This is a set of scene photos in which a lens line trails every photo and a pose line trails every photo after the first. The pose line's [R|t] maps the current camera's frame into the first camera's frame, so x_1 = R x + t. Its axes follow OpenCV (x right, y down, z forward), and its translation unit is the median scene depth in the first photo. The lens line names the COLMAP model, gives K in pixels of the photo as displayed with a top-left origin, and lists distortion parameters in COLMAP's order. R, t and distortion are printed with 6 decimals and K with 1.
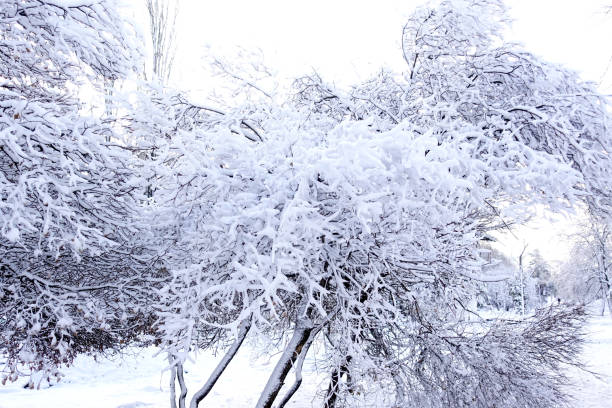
lens RADIAL K [[577.5, 0, 306.0], [0, 577.5, 204.0], [0, 0, 1]] dist [0.006927, 0.004186]
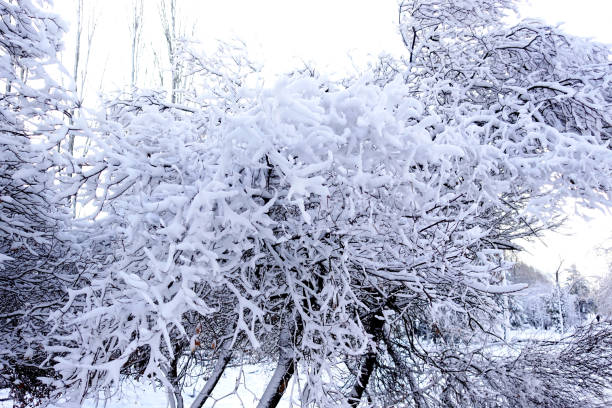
lens RADIAL K [[577.5, 0, 306.0], [0, 577.5, 204.0], [0, 0, 1]] dist [0.006927, 0.004186]
pose [[0.998195, -0.034885, -0.048888, 0.065900], [0.032930, 0.998647, -0.040244, 0.025703], [0.050226, 0.038561, 0.997993, 0.152668]]
